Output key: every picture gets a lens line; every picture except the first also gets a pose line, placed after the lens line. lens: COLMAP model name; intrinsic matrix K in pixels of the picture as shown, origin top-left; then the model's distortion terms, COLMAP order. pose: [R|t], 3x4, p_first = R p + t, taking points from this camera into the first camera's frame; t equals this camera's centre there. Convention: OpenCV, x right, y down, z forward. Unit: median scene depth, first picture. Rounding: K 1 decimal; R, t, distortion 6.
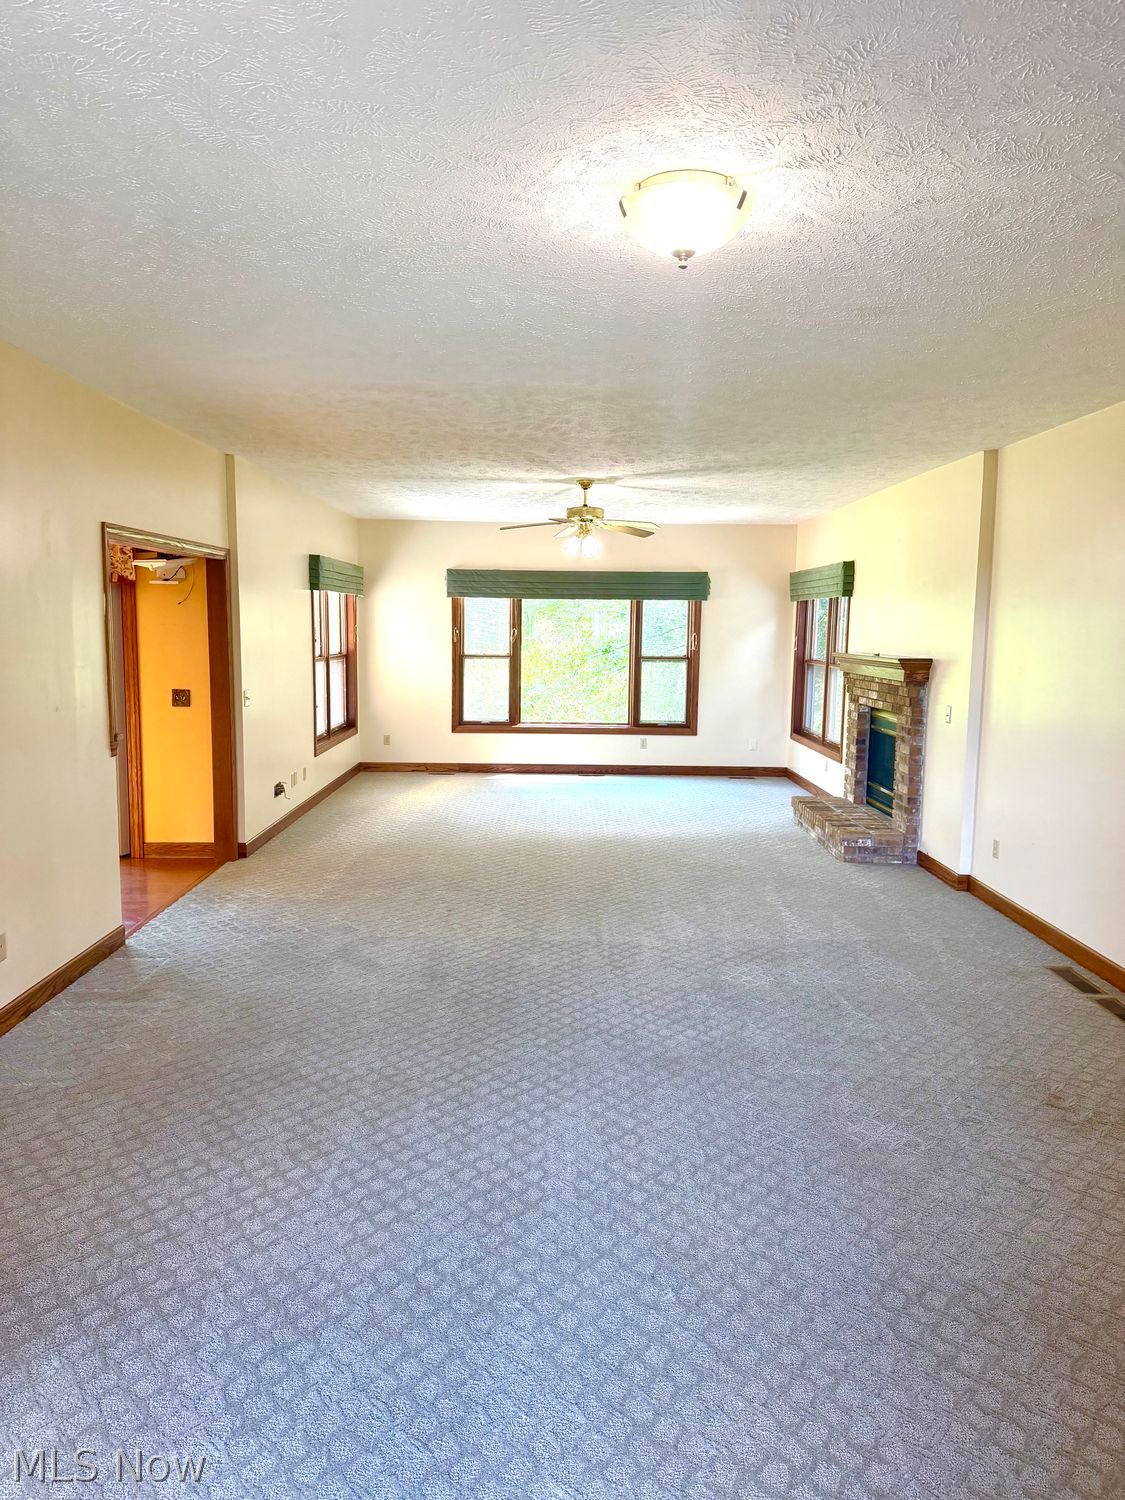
lens RADIAL K [[1027.4, 0, 562.5], [0, 1027.4, 750.0], [0, 0, 1]] dist [0.016176, -0.005917]
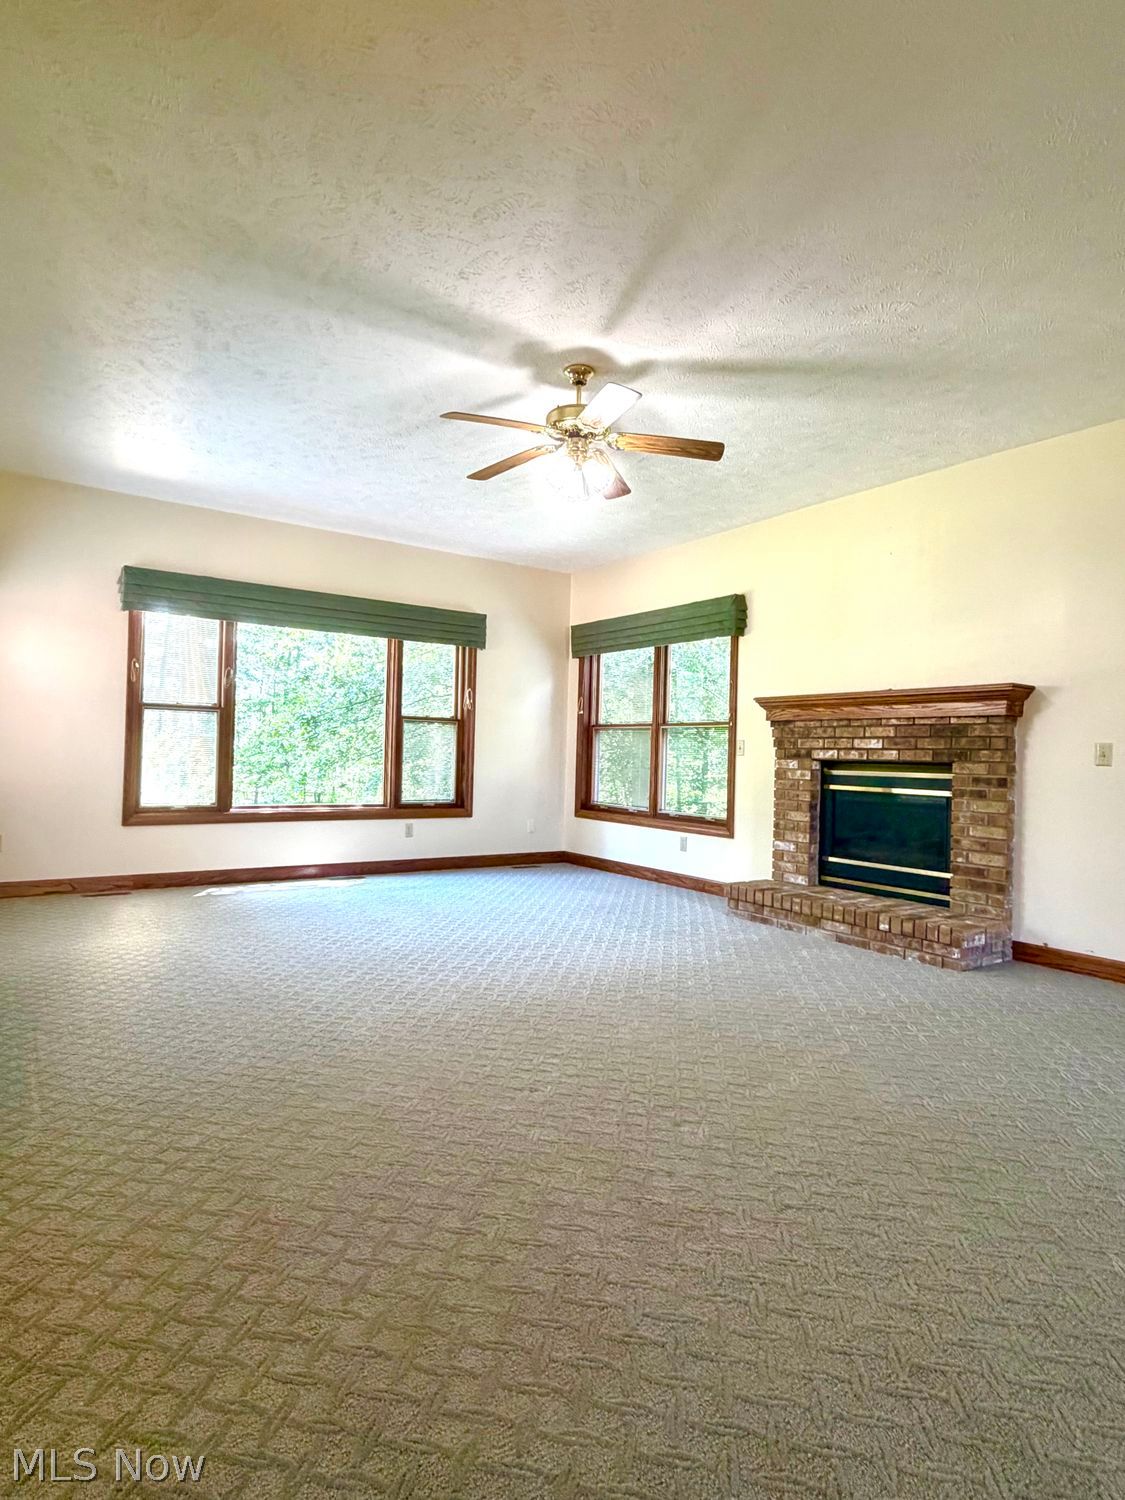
lens RADIAL K [[834.0, 0, 562.5], [0, 834.0, 750.0], [0, 0, 1]] dist [-0.000454, 0.000200]
pose [[0.817318, 0.012217, 0.576058, -0.181602], [0.053006, 0.993941, -0.096285, -0.000043], [-0.573744, 0.109230, 0.811718, 0.435101]]
